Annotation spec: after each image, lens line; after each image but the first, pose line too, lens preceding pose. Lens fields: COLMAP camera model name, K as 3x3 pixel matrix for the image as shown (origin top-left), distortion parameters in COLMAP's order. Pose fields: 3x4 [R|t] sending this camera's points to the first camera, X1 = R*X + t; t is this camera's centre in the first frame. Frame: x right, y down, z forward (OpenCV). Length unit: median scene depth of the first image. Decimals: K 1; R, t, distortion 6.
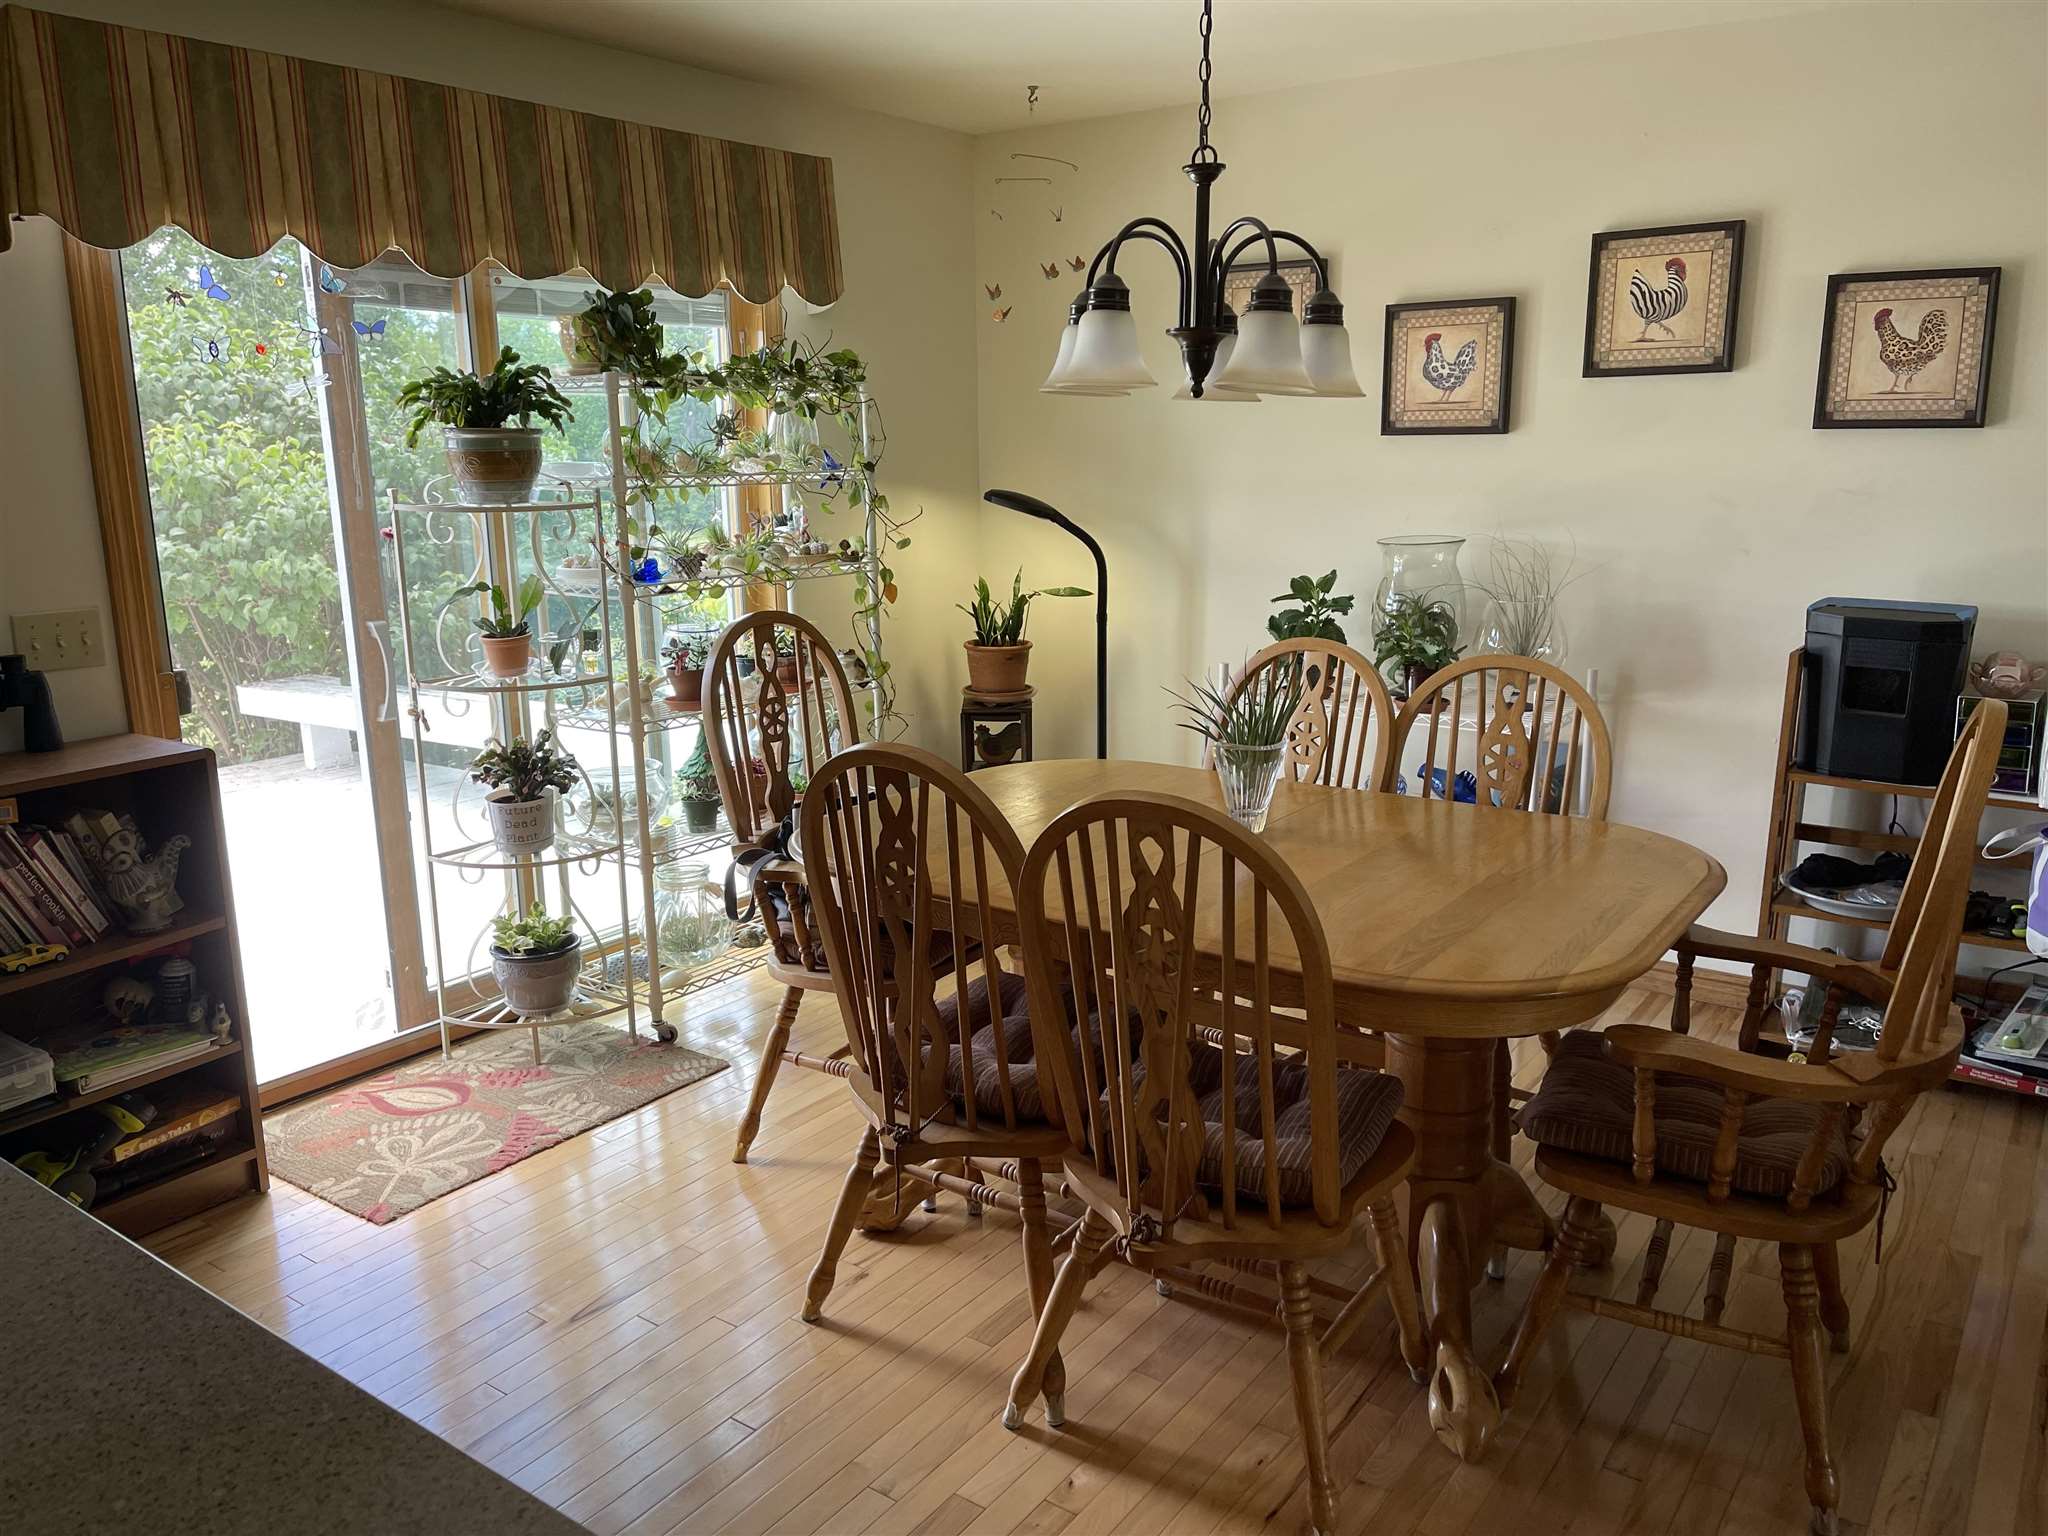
lens RADIAL K [[1532.1, 0, 1029.1], [0, 1532.1, 781.6], [0, 0, 1]] dist [0.075300, -0.094016]
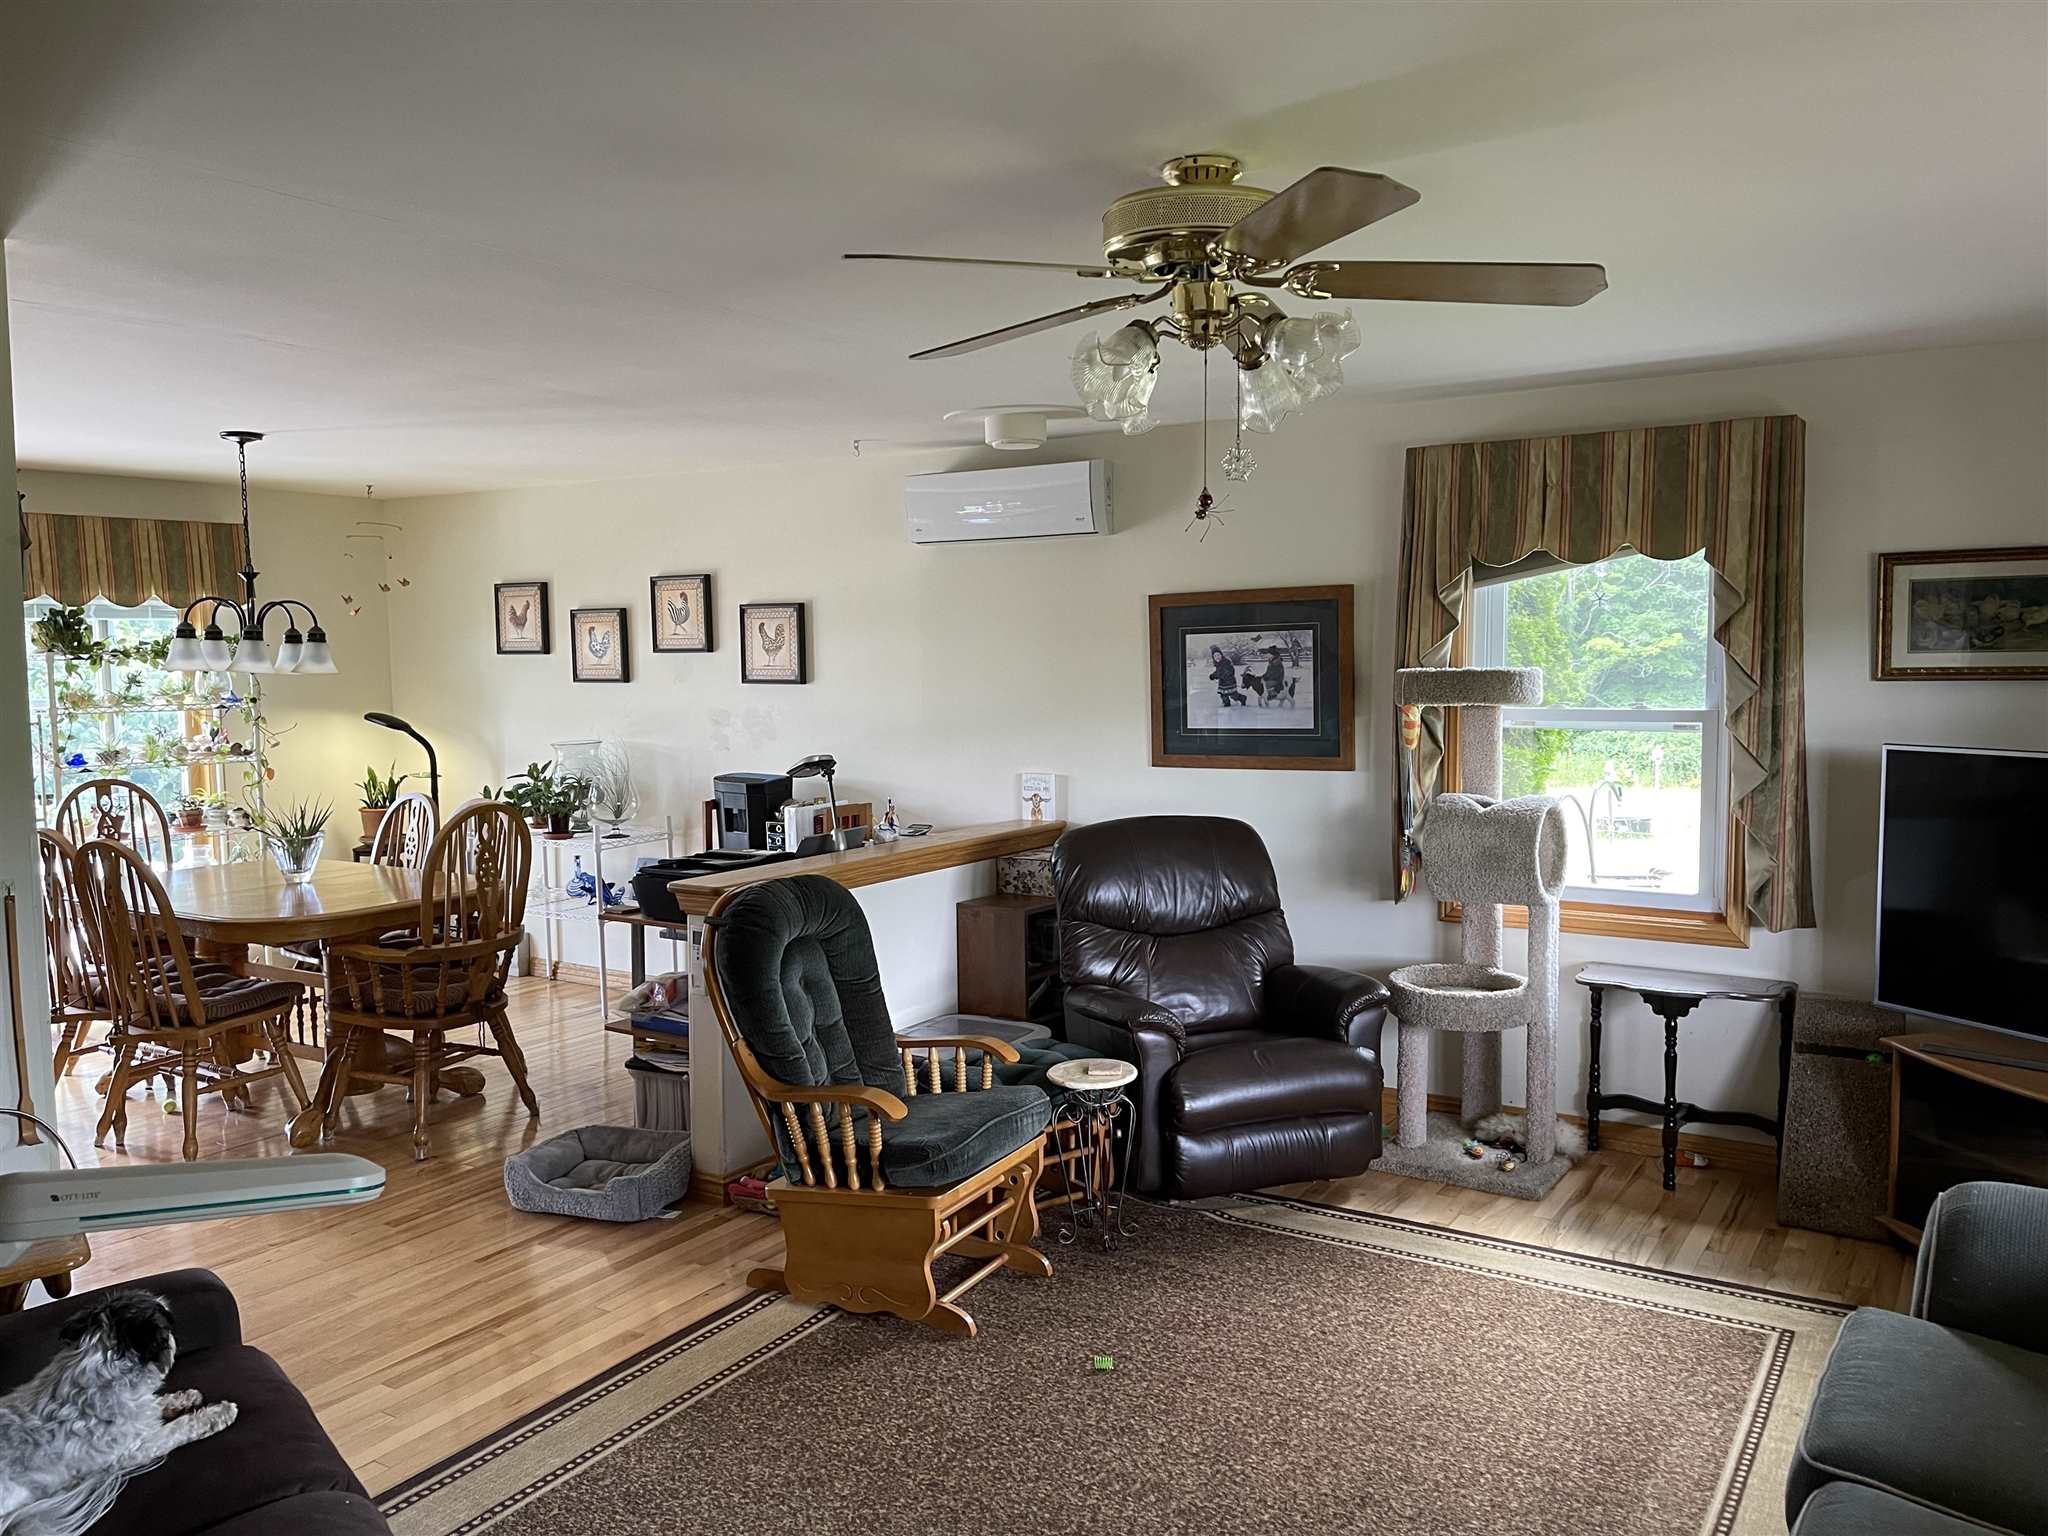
lens RADIAL K [[1532.1, 0, 1029.1], [0, 1532.1, 781.6], [0, 0, 1]] dist [0.075300, -0.094016]
pose [[0.998638, -0.002963, 0.052085, 0.786680], [0.010015, 0.990705, -0.135658, 0.148194], [-0.051199, 0.135995, 0.989386, -0.857589]]
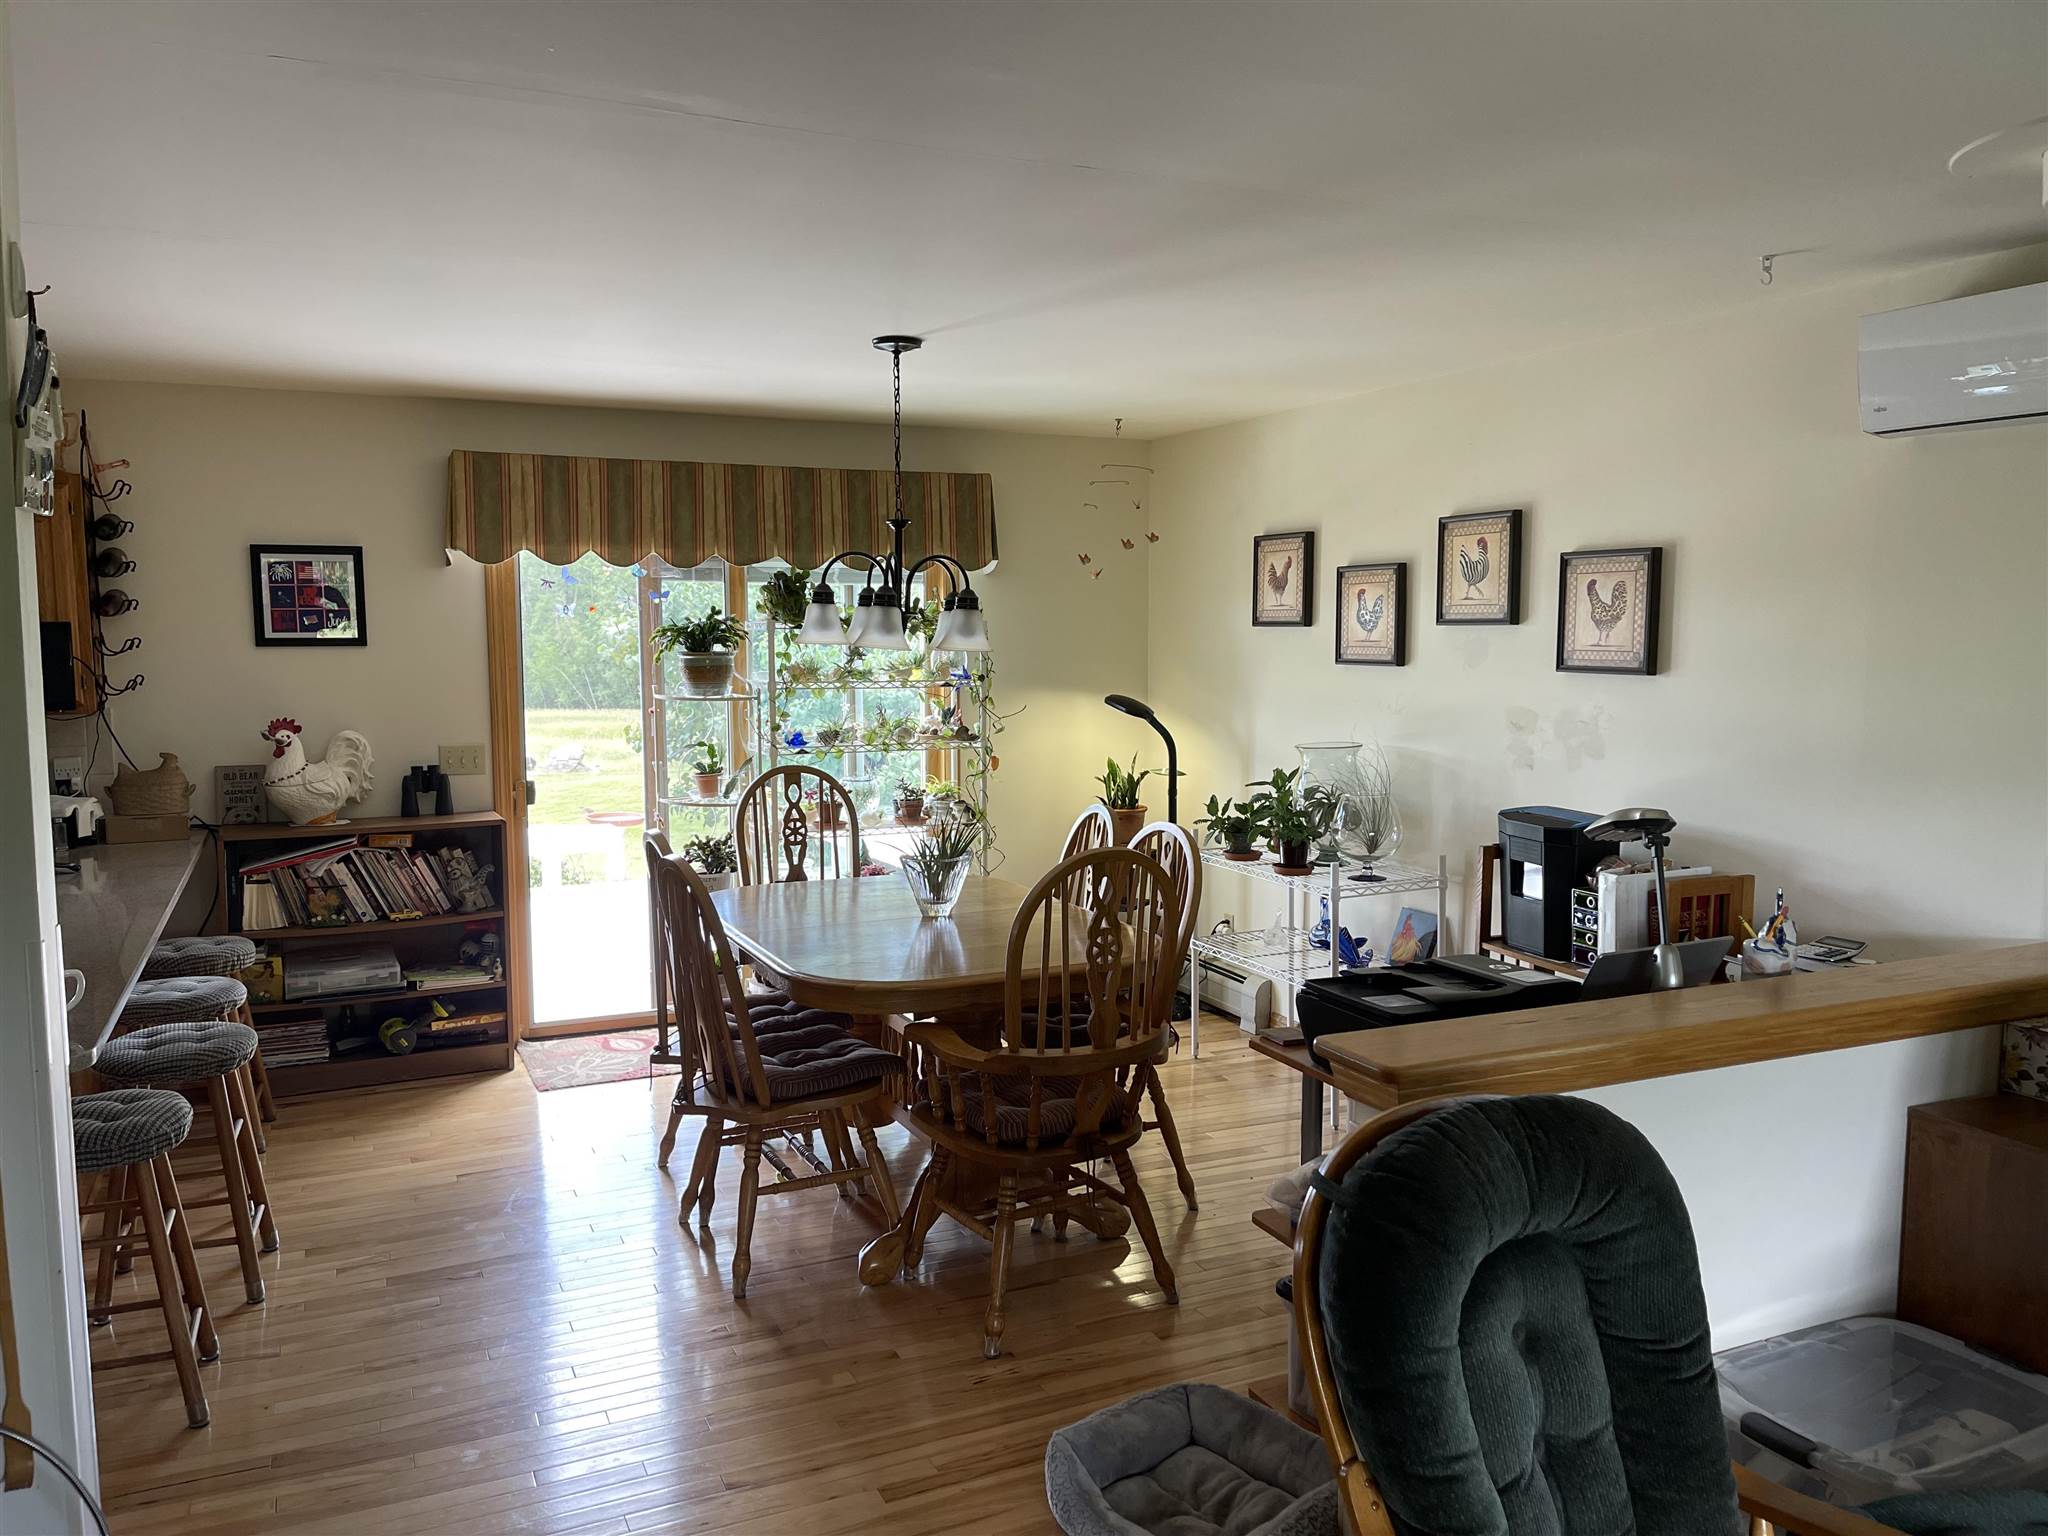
lens RADIAL K [[1532.1, 0, 1029.1], [0, 1532.1, 781.6], [0, 0, 1]] dist [0.075300, -0.094016]
pose [[0.871009, 0.060665, -0.487507, 0.779399], [-0.117452, 0.989283, -0.086741, 0.017443], [0.477020, 0.132811, 0.868800, -0.275622]]
